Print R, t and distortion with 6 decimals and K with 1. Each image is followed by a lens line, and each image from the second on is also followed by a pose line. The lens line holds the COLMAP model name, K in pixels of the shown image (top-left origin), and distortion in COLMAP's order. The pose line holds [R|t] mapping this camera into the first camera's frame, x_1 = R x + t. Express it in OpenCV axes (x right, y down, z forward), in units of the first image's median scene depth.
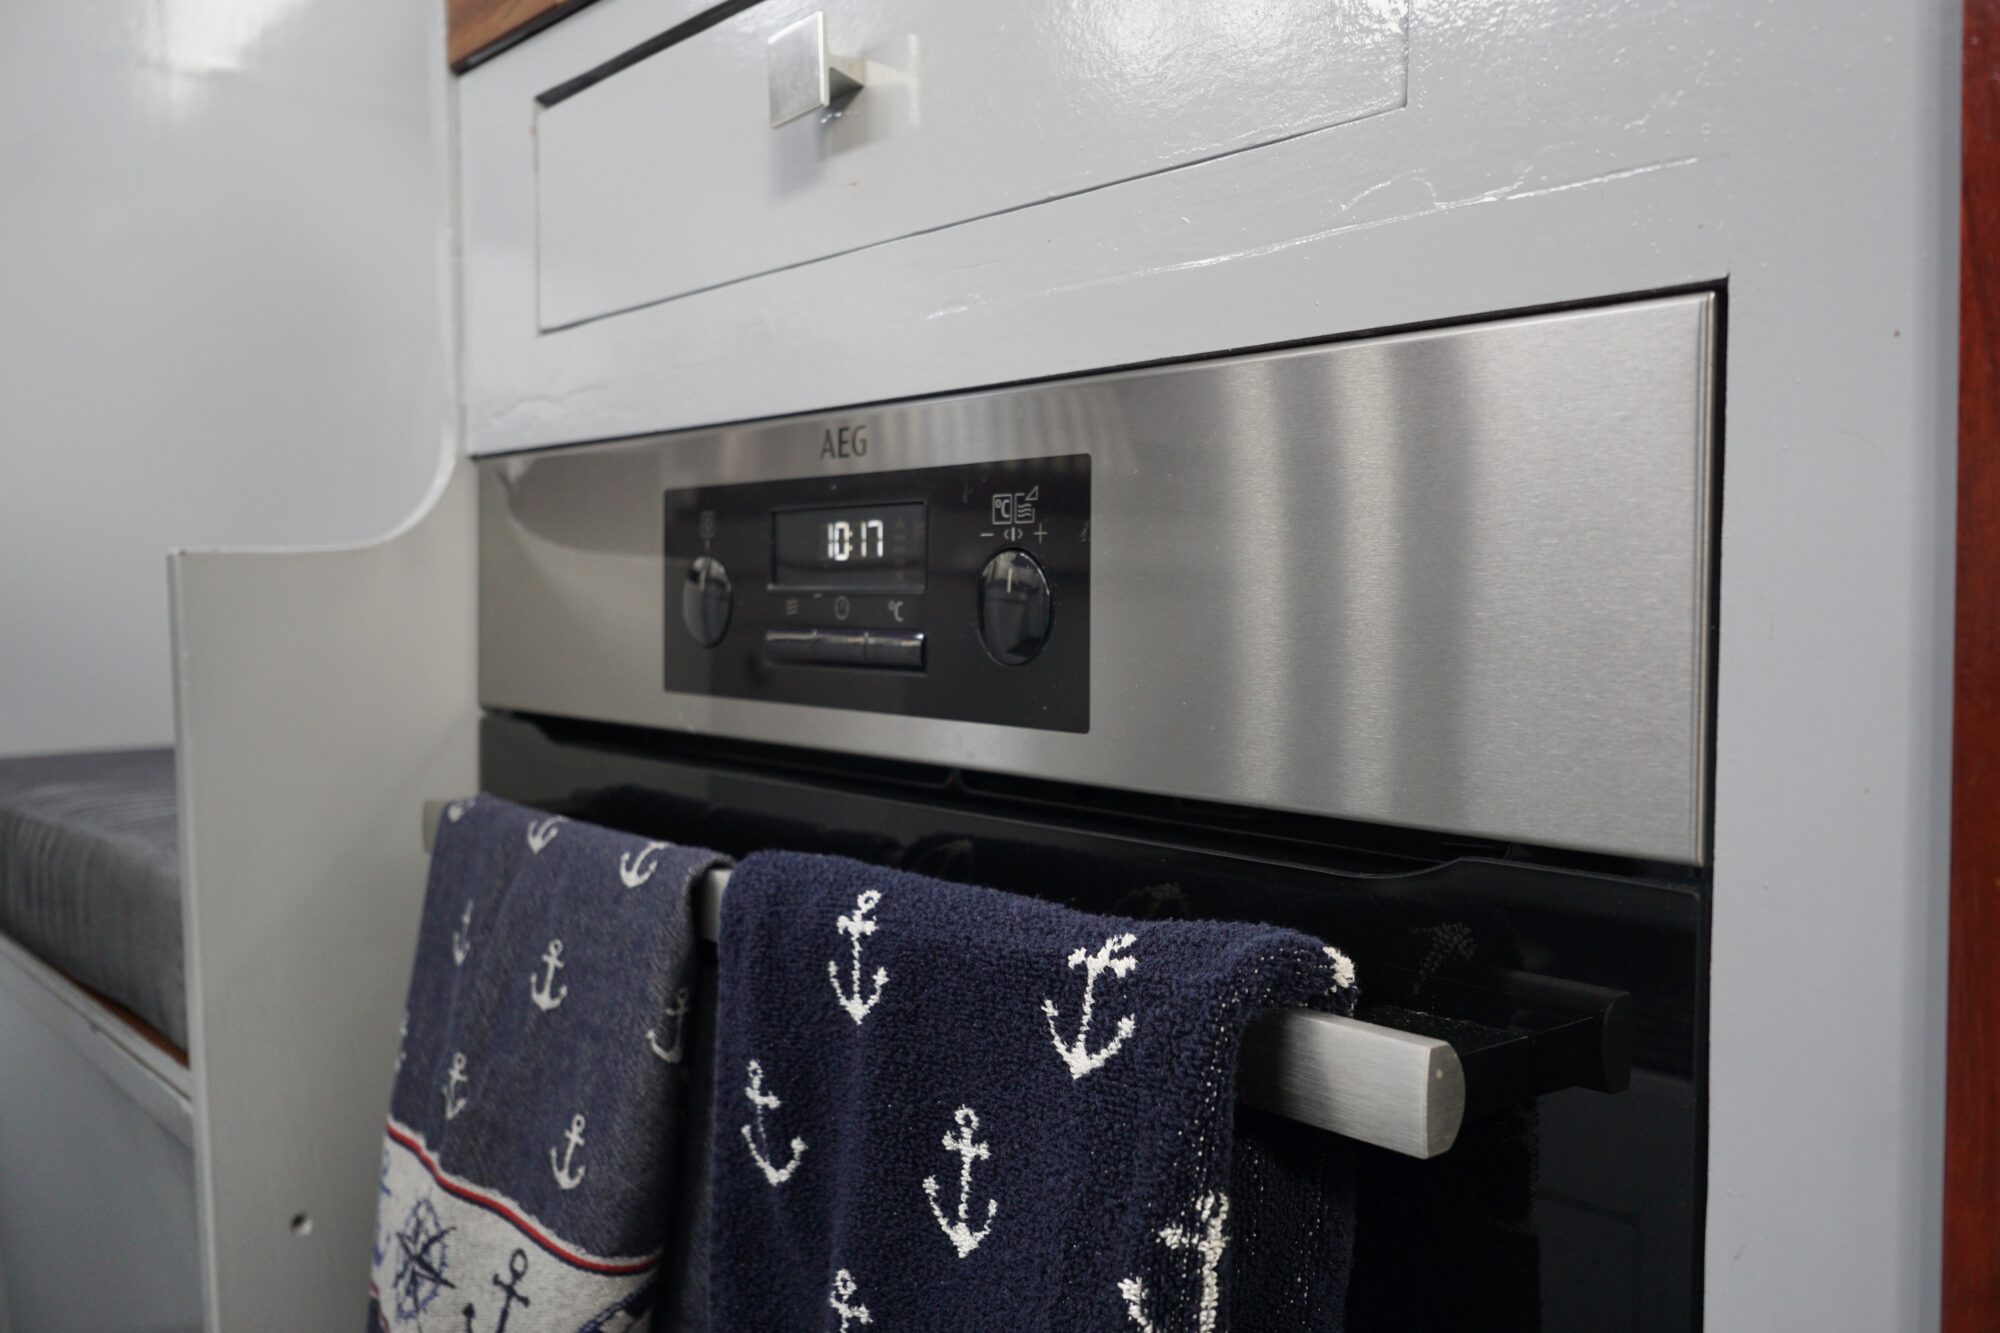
lens RADIAL K [[1687.4, 0, 1000.0], [0, 1687.4, 666.5], [0, 0, 1]] dist [0.000453, 0.003379]
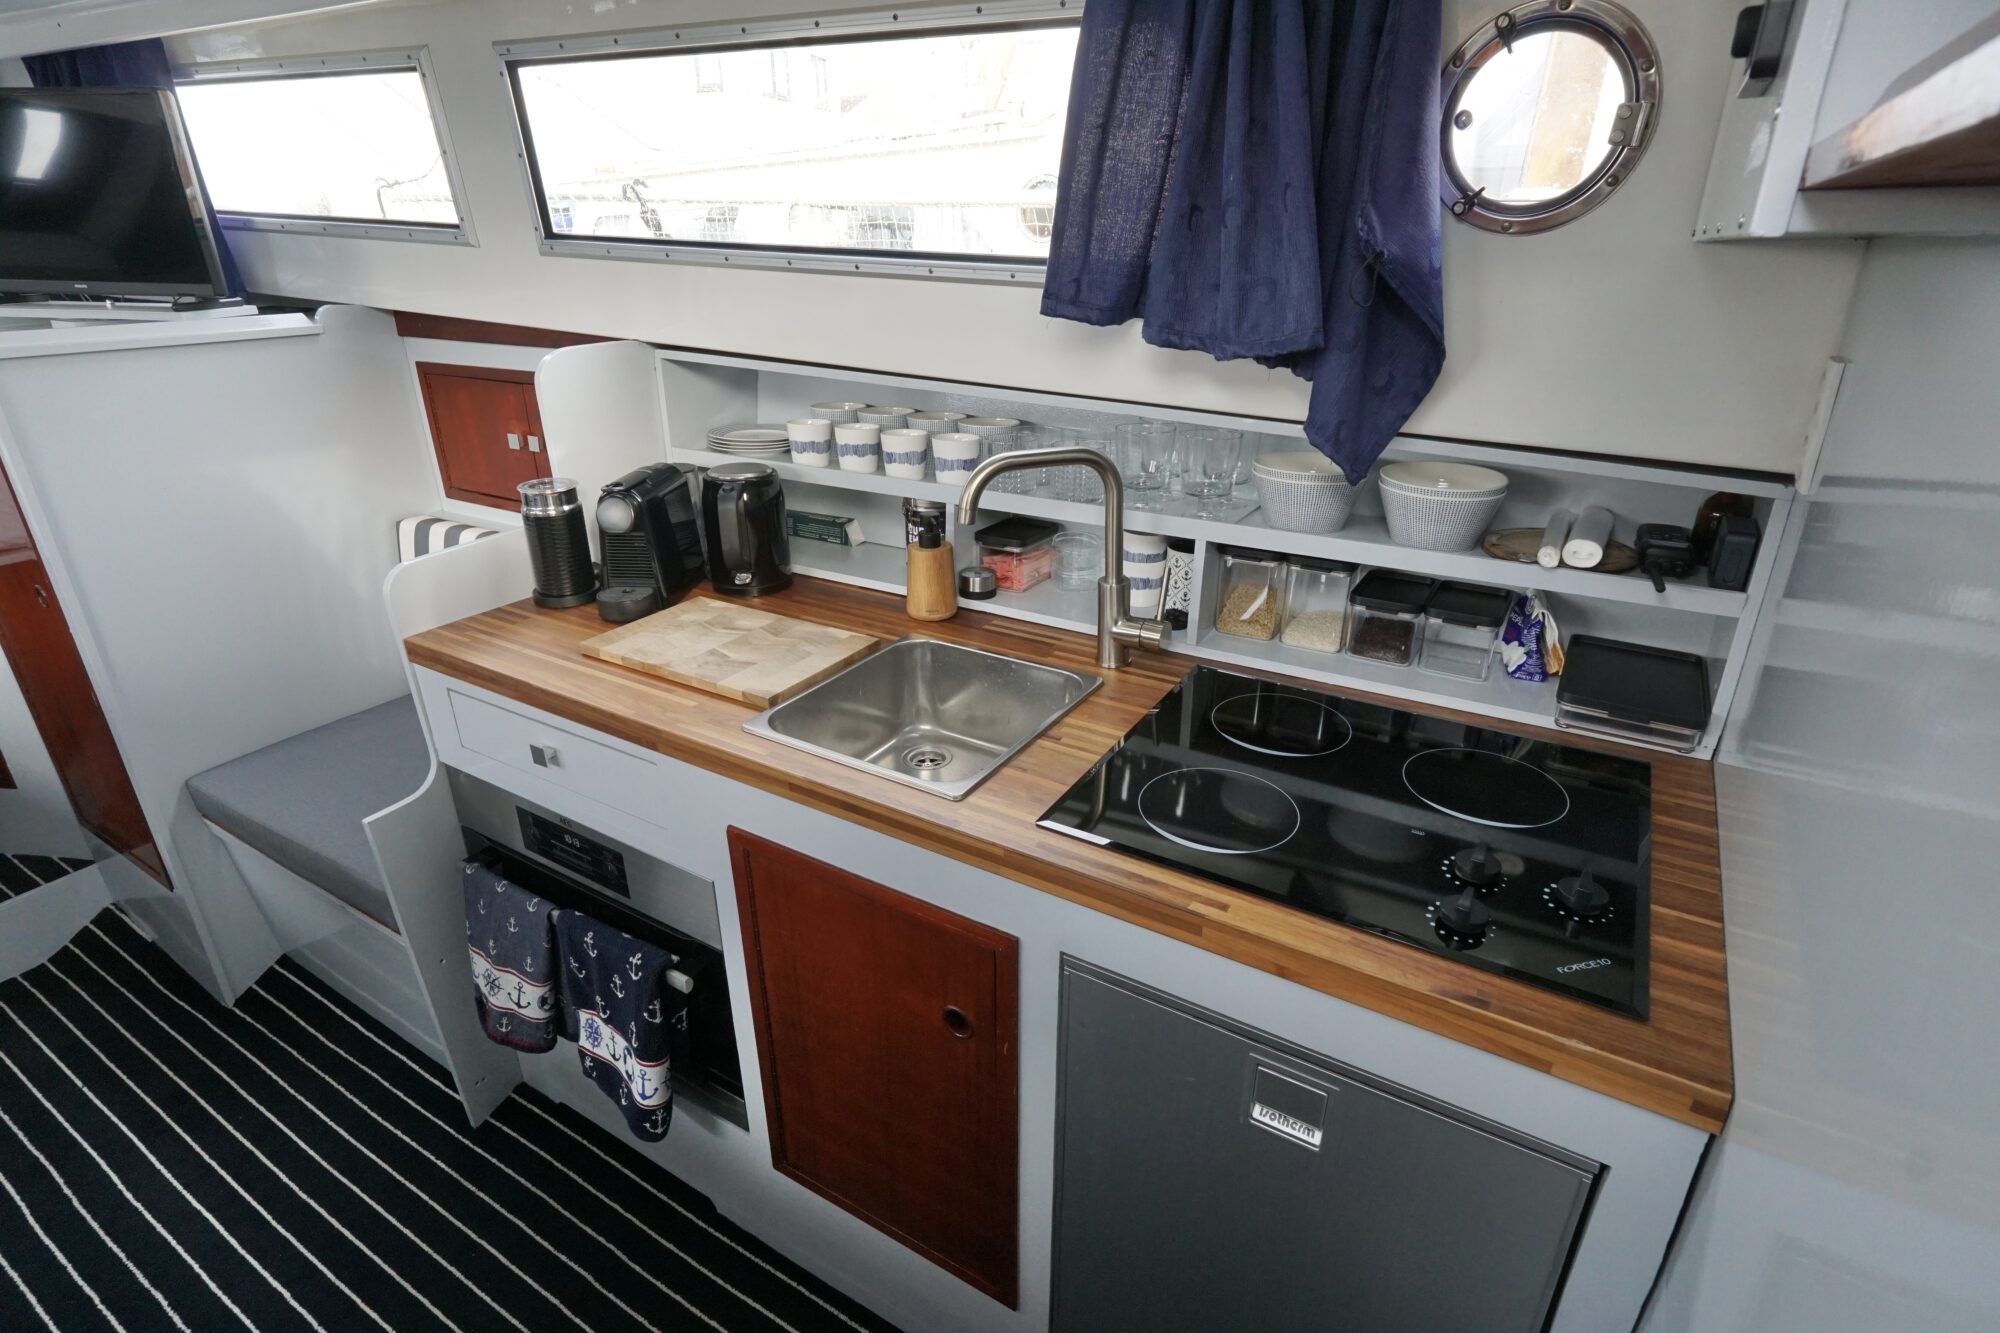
lens RADIAL K [[988.8, 0, 999.3], [0, 988.8, 664.7], [0, 0, 1]] dist [-0.009746, 0.004048]
pose [[0.949108, -0.134545, 0.284767, 0.289746], [0.019469, 0.927495, 0.373328, -1.391284], [-0.314350, -0.348785, 0.882912, -1.411136]]
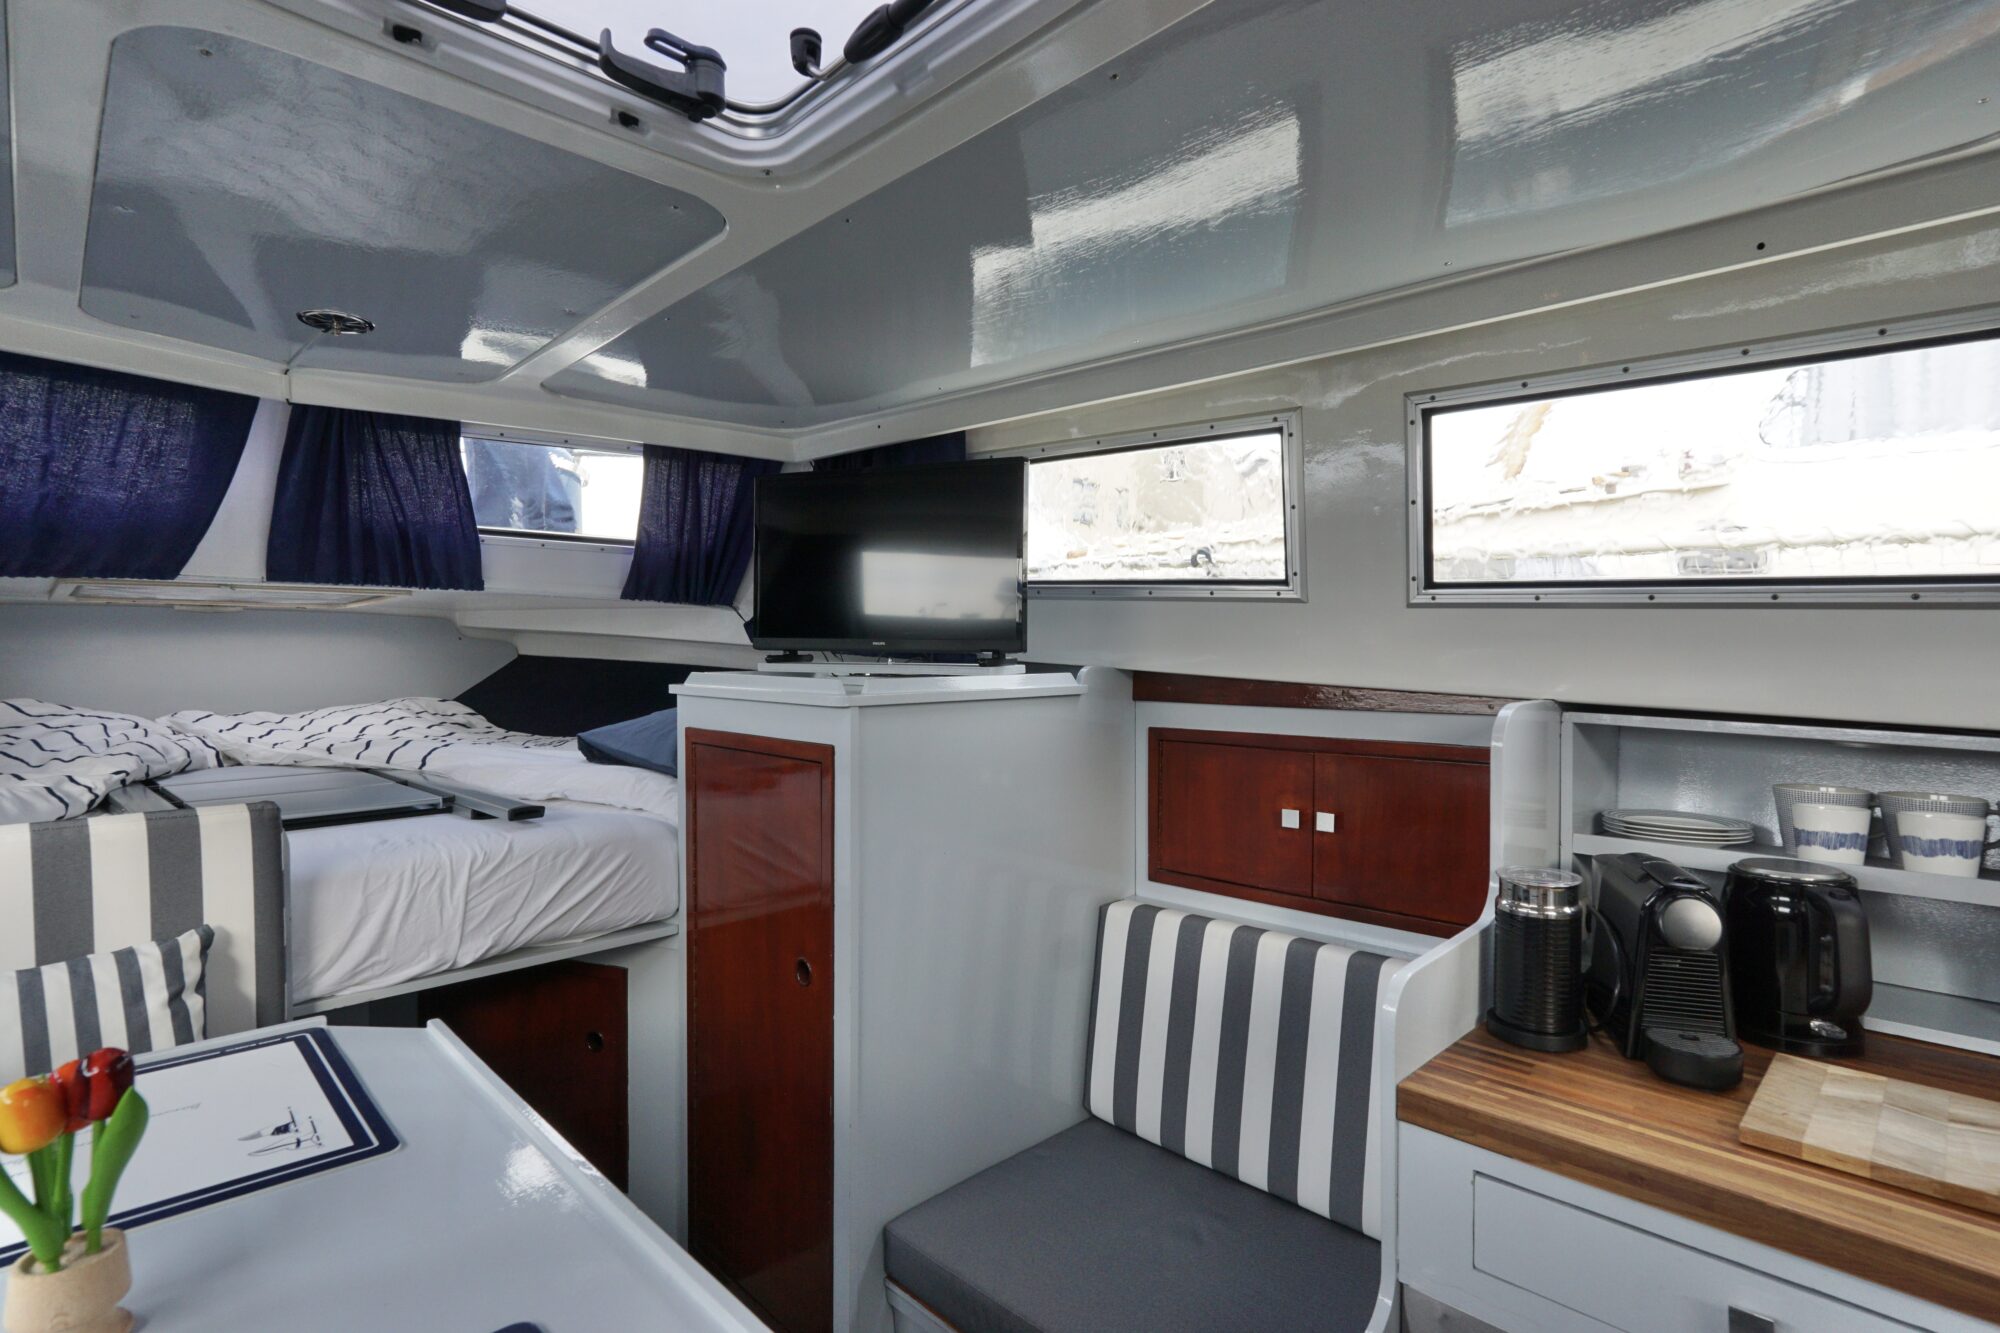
lens RADIAL K [[986.7, 0, 995.6], [0, 986.7, 668.2], [0, 0, 1]] dist [-0.002714, 0.000025]
pose [[0.997502, -0.011851, 0.069641, -1.273784], [0.012995, 0.999788, -0.015994, -1.268051], [-0.069437, 0.016859, 0.997444, -0.403755]]
